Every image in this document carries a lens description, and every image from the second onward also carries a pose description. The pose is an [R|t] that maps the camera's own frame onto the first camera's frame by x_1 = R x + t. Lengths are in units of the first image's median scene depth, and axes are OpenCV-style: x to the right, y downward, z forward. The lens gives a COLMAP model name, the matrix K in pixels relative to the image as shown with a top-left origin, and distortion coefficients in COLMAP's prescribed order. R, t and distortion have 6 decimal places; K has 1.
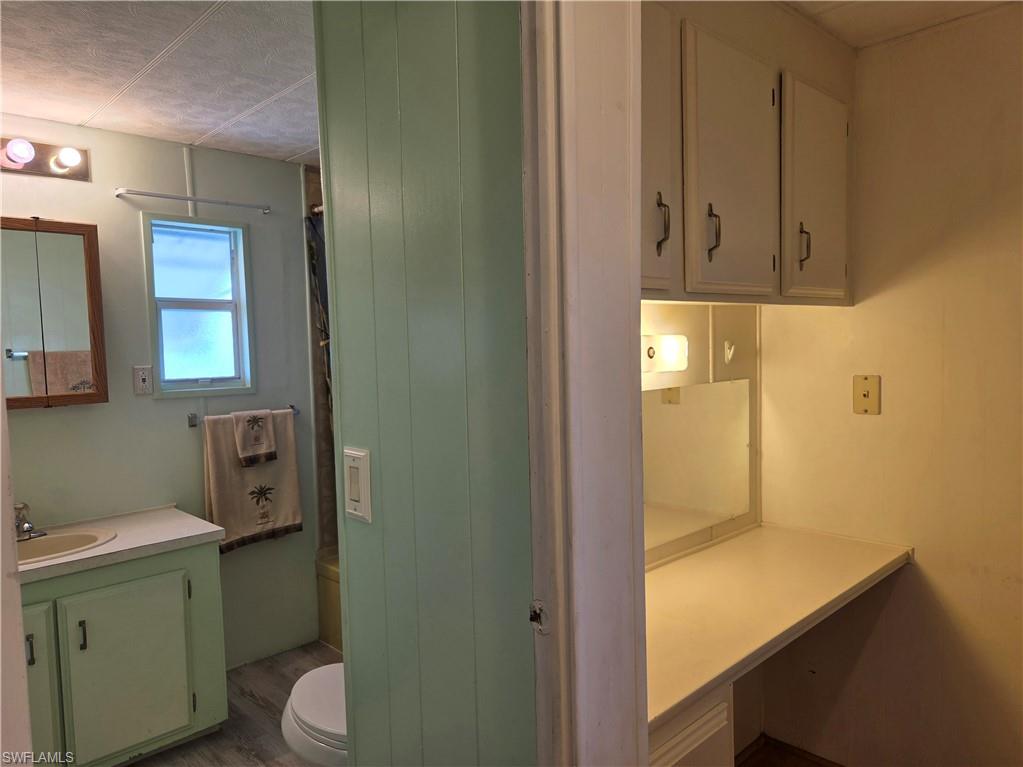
lens RADIAL K [[685.2, 0, 507.9], [0, 685.2, 379.5], [0, 0, 1]] dist [0.028480, -0.005208]
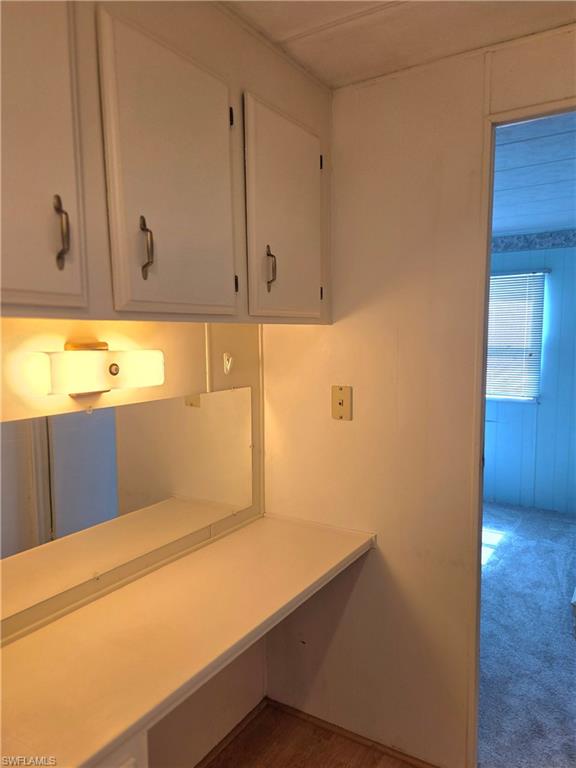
lens RADIAL K [[542.6, 0, 288.0], [0, 542.6, 384.0], [0, 0, 1]] dist [0.073999, -0.066188]
pose [[0.967851, -0.000251, 0.251524, 0.209373], [-0.008112, 0.999448, 0.032212, -0.037774], [-0.251394, -0.033217, 0.967315, 0.156507]]
